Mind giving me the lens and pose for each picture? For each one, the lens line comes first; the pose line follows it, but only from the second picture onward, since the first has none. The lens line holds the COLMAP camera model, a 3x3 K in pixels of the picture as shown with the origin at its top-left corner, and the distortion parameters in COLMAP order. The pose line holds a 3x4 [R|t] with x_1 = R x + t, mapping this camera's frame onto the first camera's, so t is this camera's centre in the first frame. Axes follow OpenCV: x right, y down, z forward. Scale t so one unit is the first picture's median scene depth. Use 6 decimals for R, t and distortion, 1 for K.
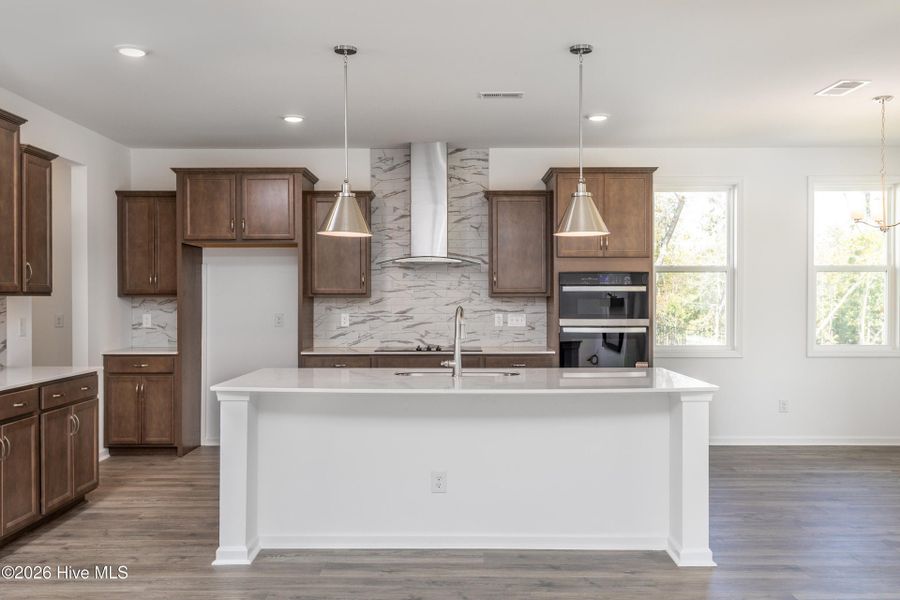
lens RADIAL K [[782.0, 0, 450.0], [0, 782.0, 300.0], [0, 0, 1]] dist [0.000563, 0.005632]
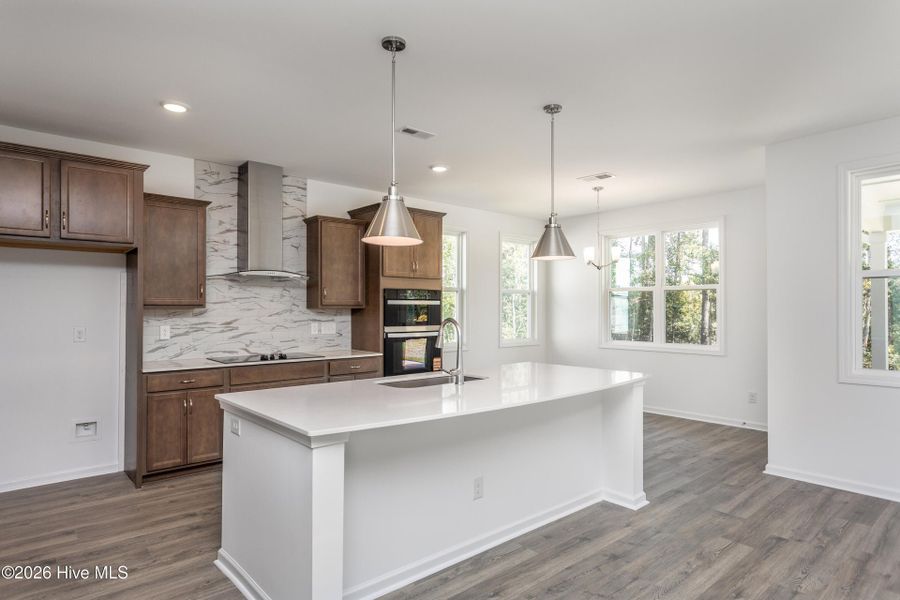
lens RADIAL K [[513.3, 0, 450.0], [0, 513.3, 300.0], [0, 0, 1]] dist [-0.003517, -0.000448]
pose [[0.746746, 0.012903, 0.664984, -0.293077], [-0.000080, 0.999814, -0.019311, -0.001905], [-0.665110, 0.014367, 0.746608, 0.301247]]
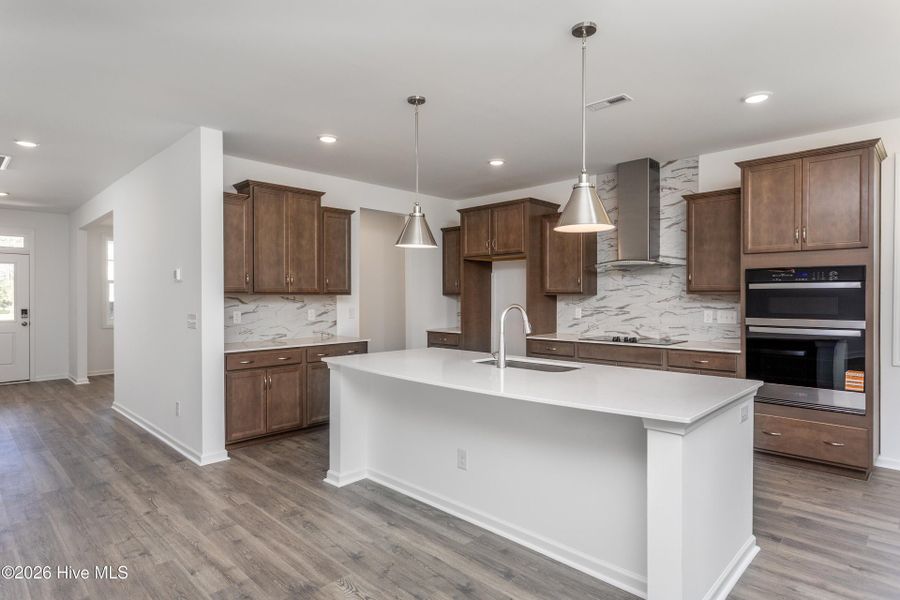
lens RADIAL K [[496.4, 0, 448.7], [0, 496.4, 296.7], [0, 0, 1]] dist [-0.000826, 0.000185]
pose [[0.717897, 0.000815, -0.696149, 0.277638], [0.000638, 0.999998, 0.001828, -0.002688], [0.696149, -0.001756, 0.717895, 0.275911]]
